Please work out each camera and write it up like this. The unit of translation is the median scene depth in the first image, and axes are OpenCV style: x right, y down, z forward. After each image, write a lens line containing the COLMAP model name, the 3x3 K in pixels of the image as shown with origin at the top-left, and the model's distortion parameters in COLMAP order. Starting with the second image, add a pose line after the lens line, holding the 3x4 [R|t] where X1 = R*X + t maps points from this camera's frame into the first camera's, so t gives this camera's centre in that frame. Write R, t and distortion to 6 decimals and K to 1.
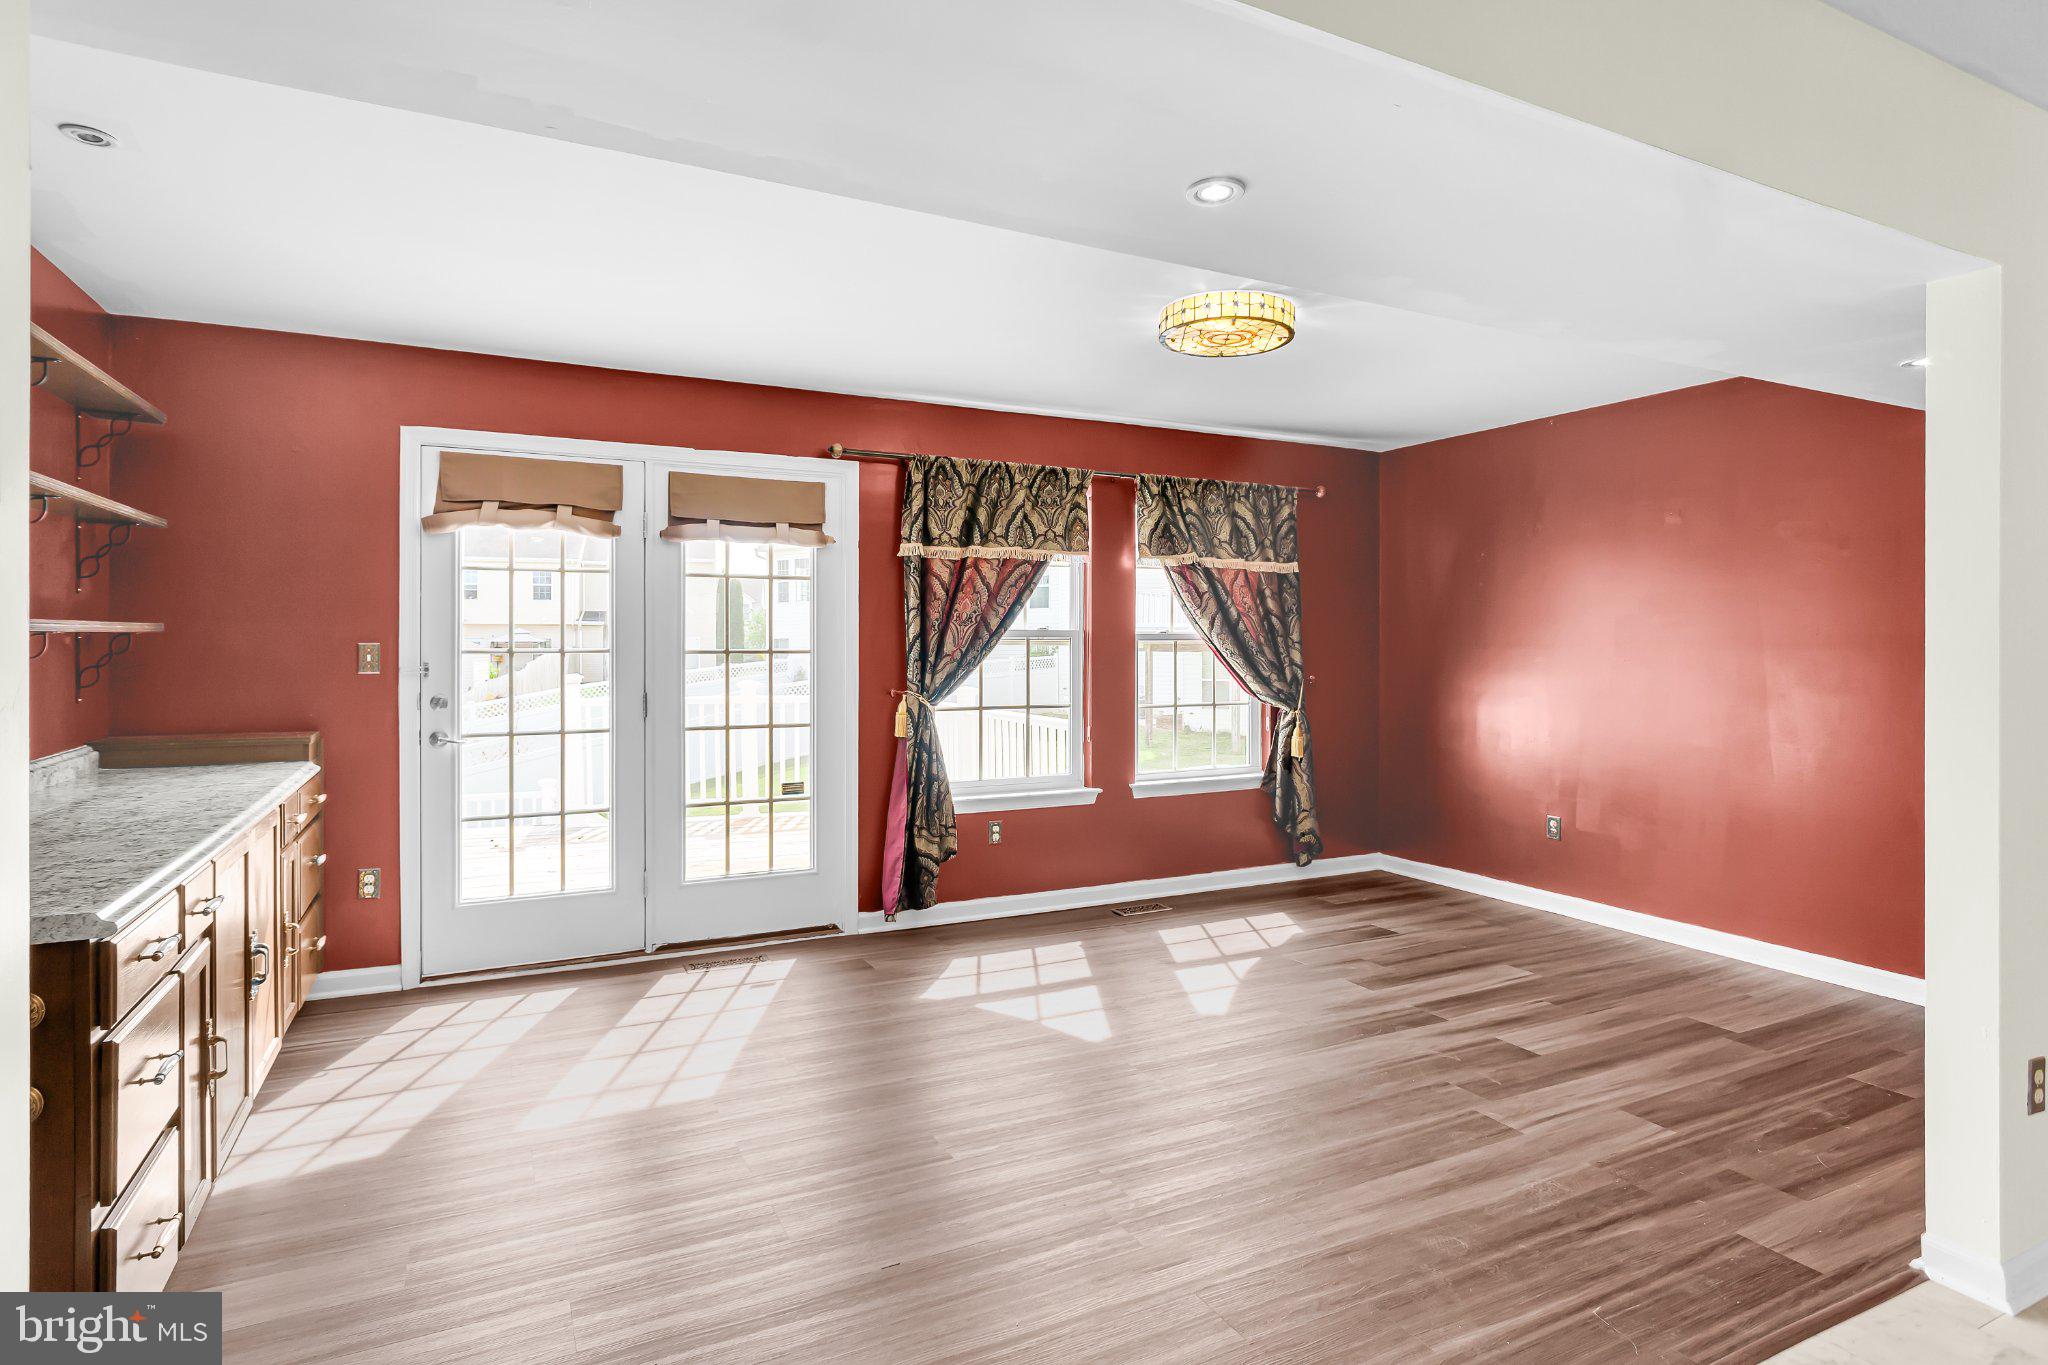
lens RADIAL K [[1083.3, 0, 1026.3], [0, 1083.3, 645.7], [0, 0, 1]] dist [-0.002195, 0.000868]
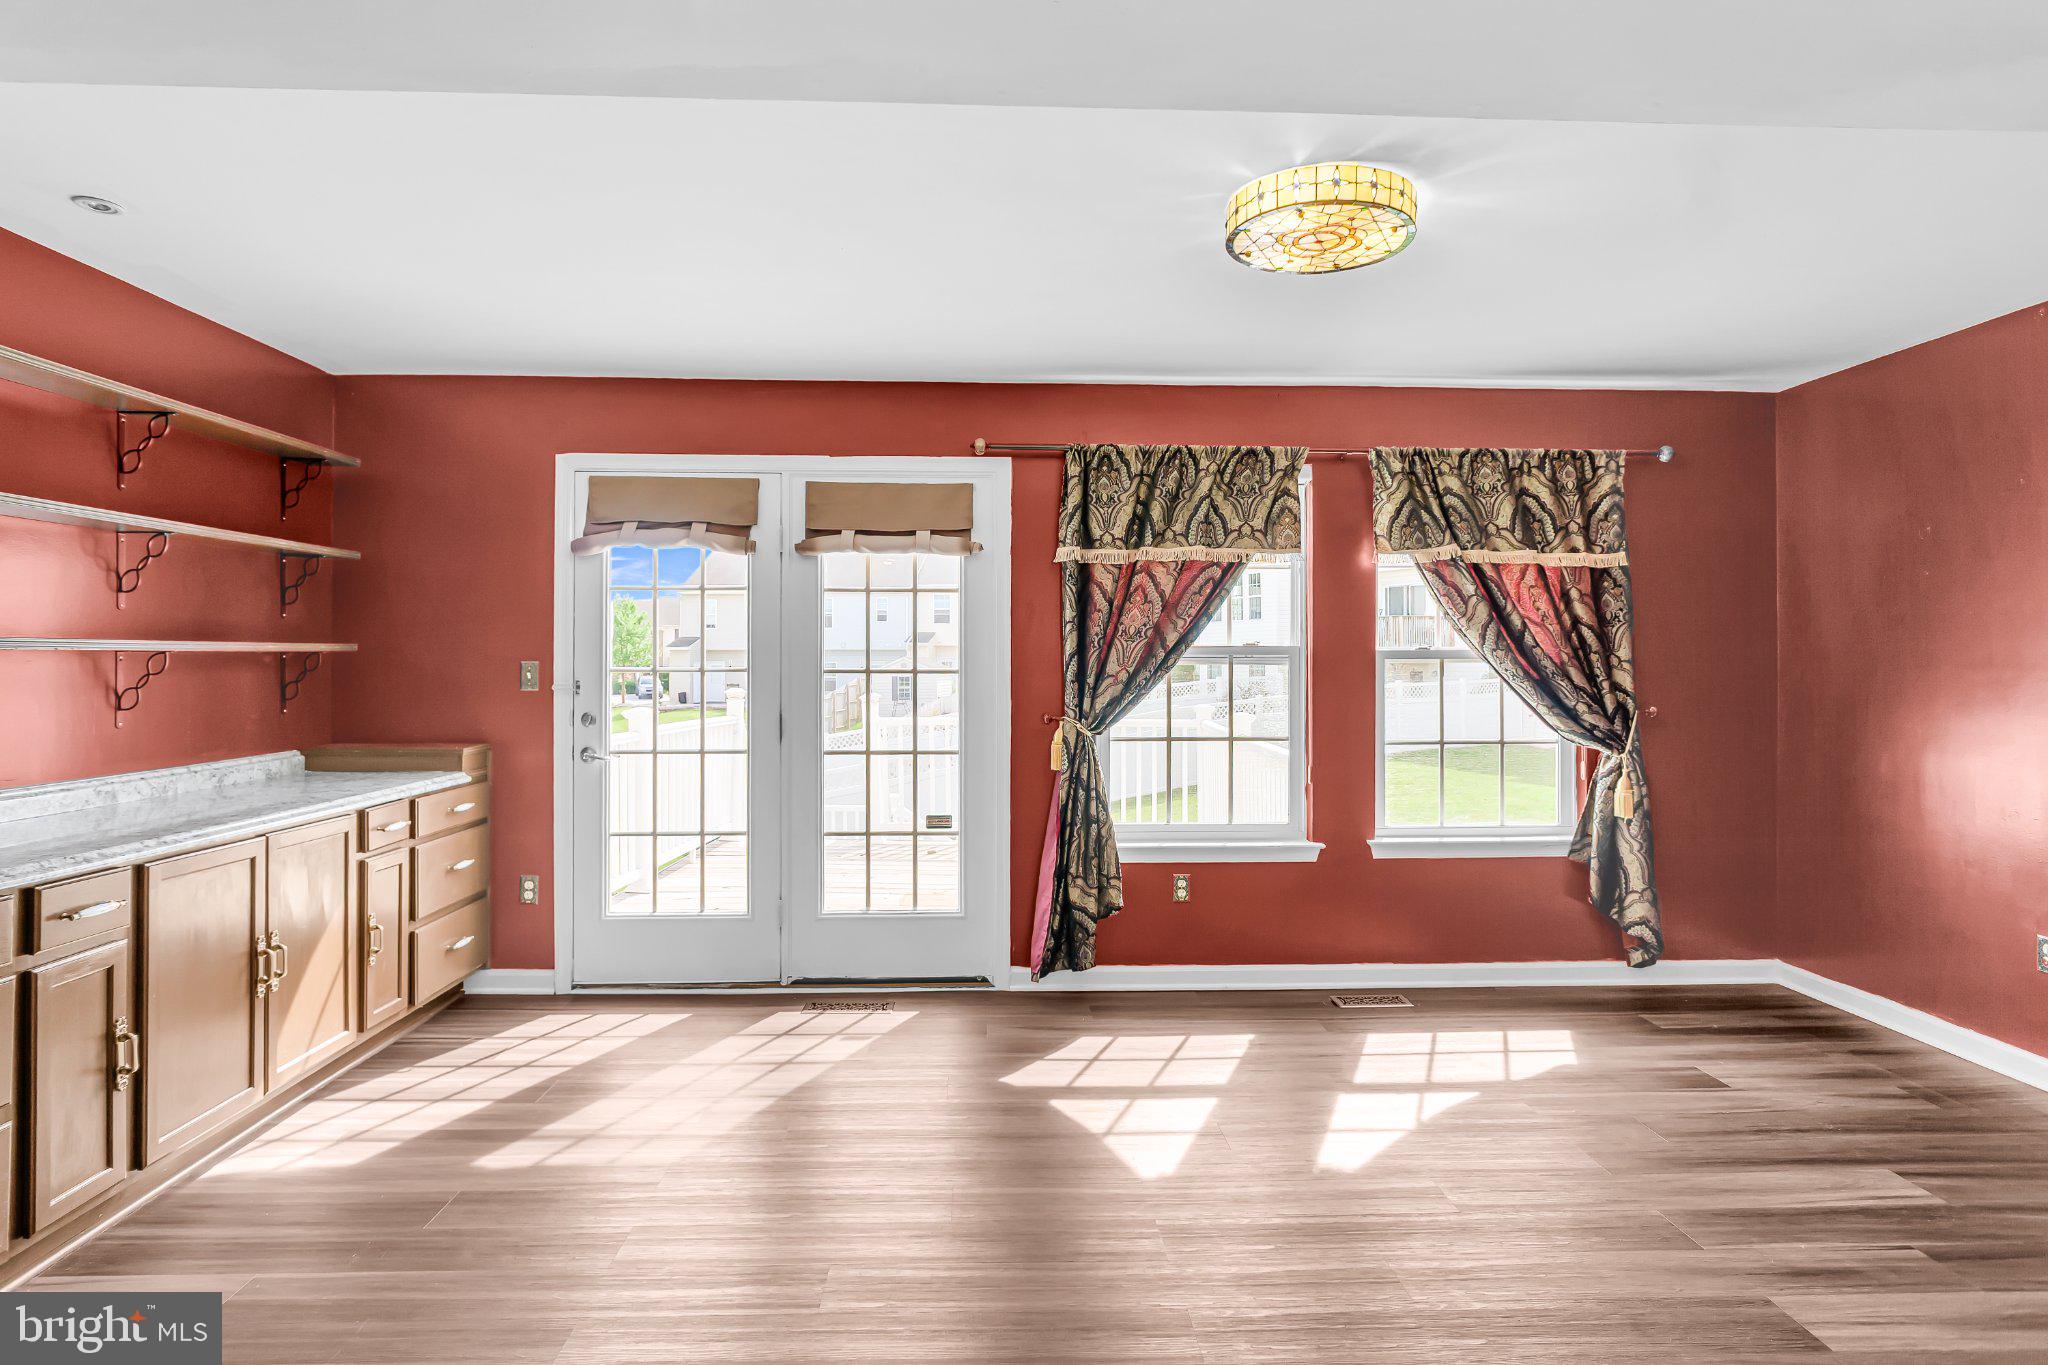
lens RADIAL K [[1100.2, 0, 1024.6], [0, 1100.2, 658.0], [0, 0, 1]] dist [-0.003867, 0.001193]
pose [[0.909197, -0.001305, -0.416363, 0.228723], [-0.001534, 0.999978, -0.006485, 0.000271], [0.416362, 0.006535, 0.909175, 0.184766]]
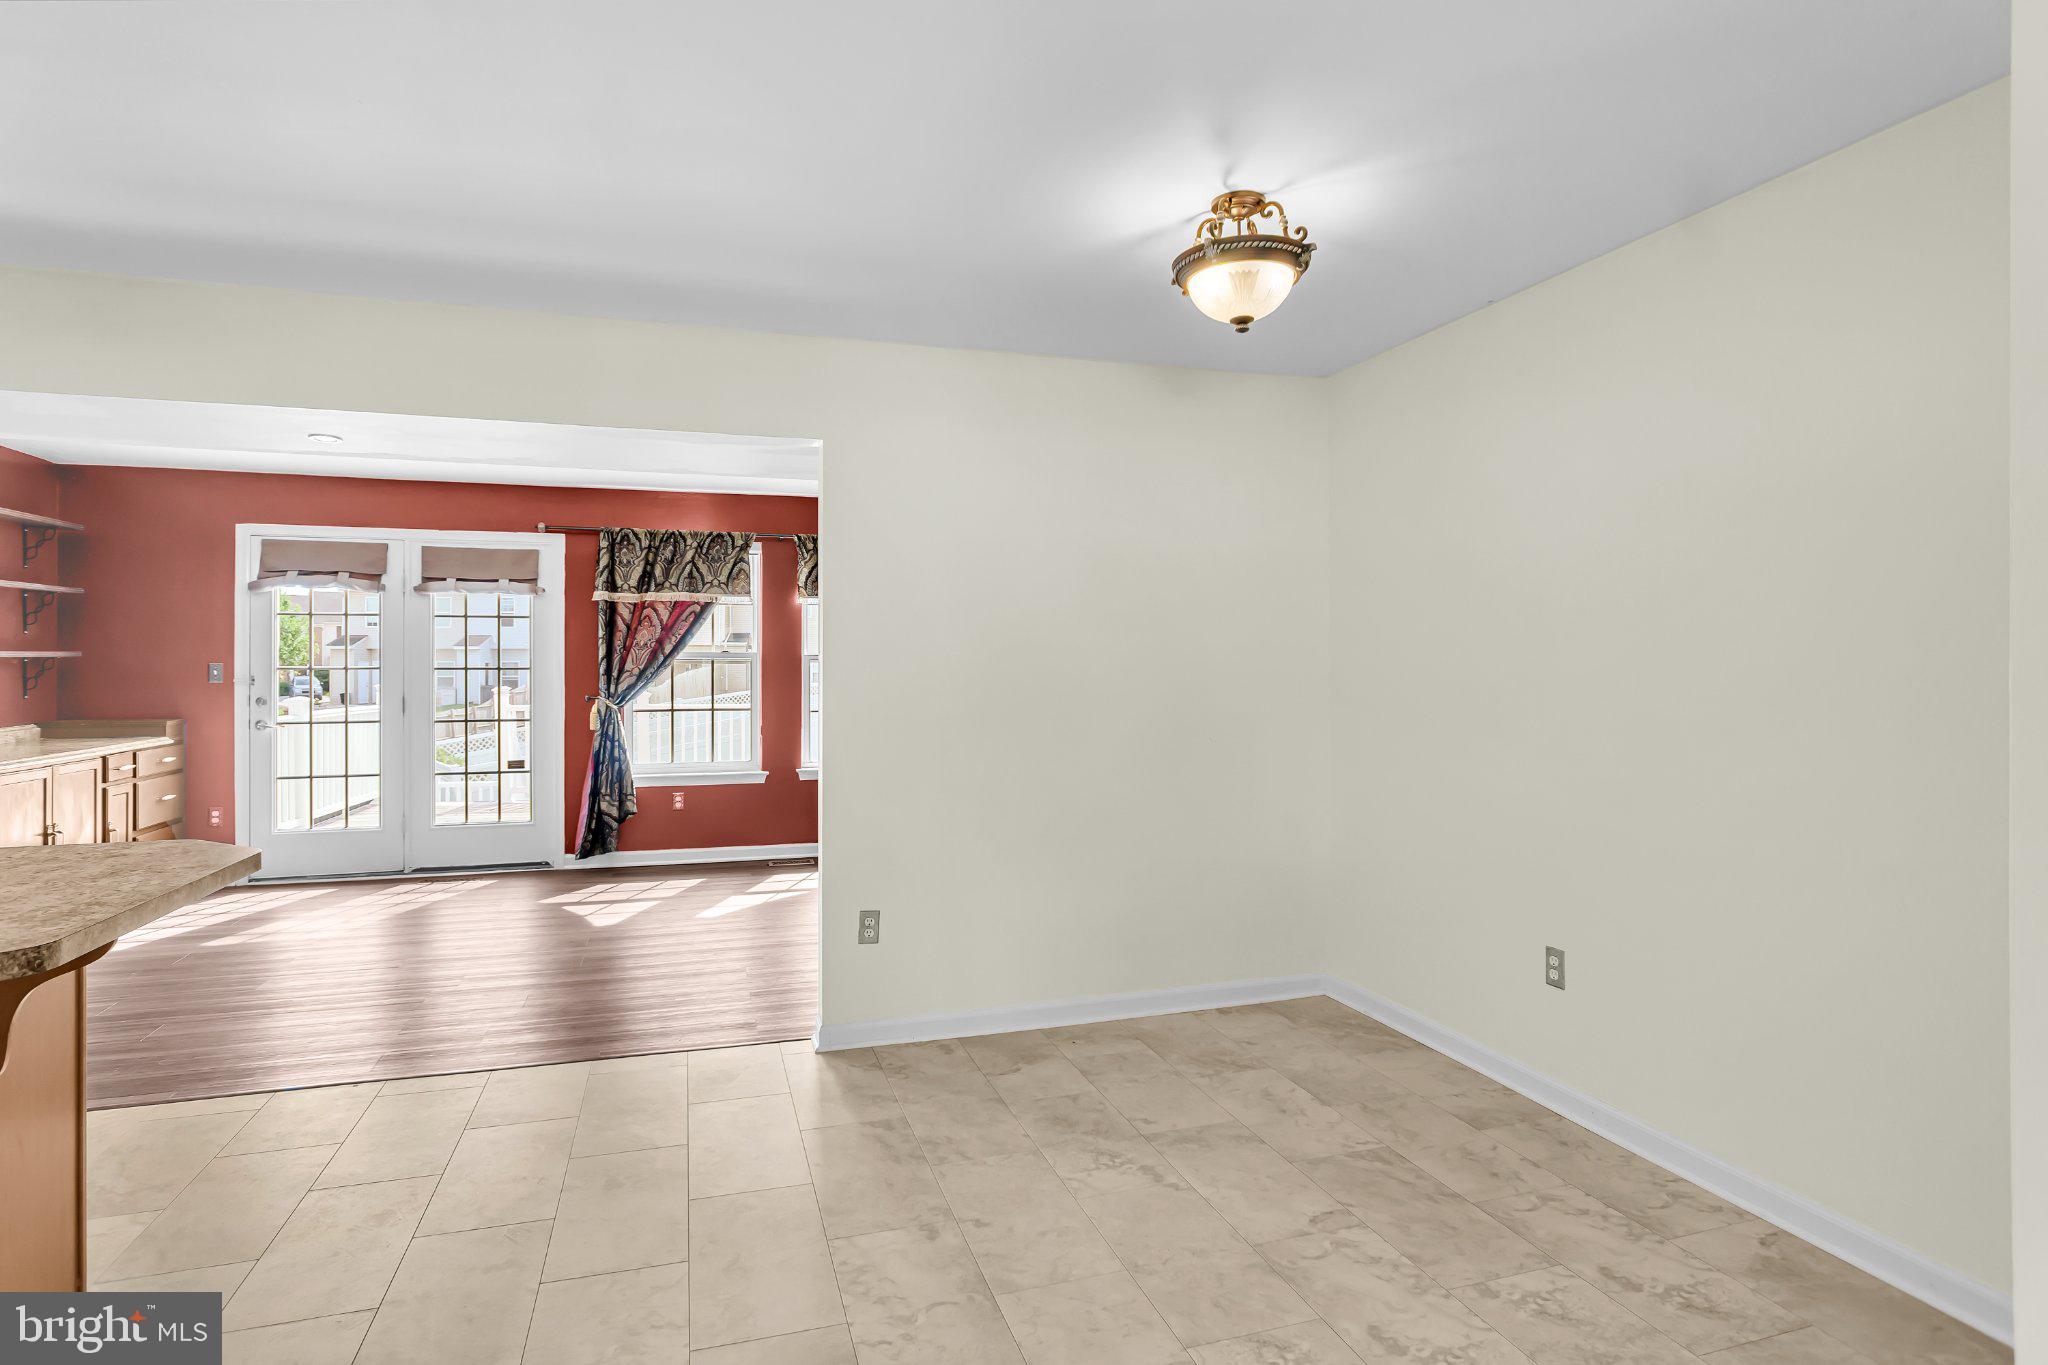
lens RADIAL K [[1064.7, 0, 1022.8], [0, 1064.7, 658.1], [0, 0, 1]] dist [-0.017868, 0.006241]
pose [[0.986854, -0.001796, -0.161606, 0.652415], [0.000986, 0.999987, -0.005093, -0.000567], [0.161613, 0.004867, 0.986842, -0.264552]]
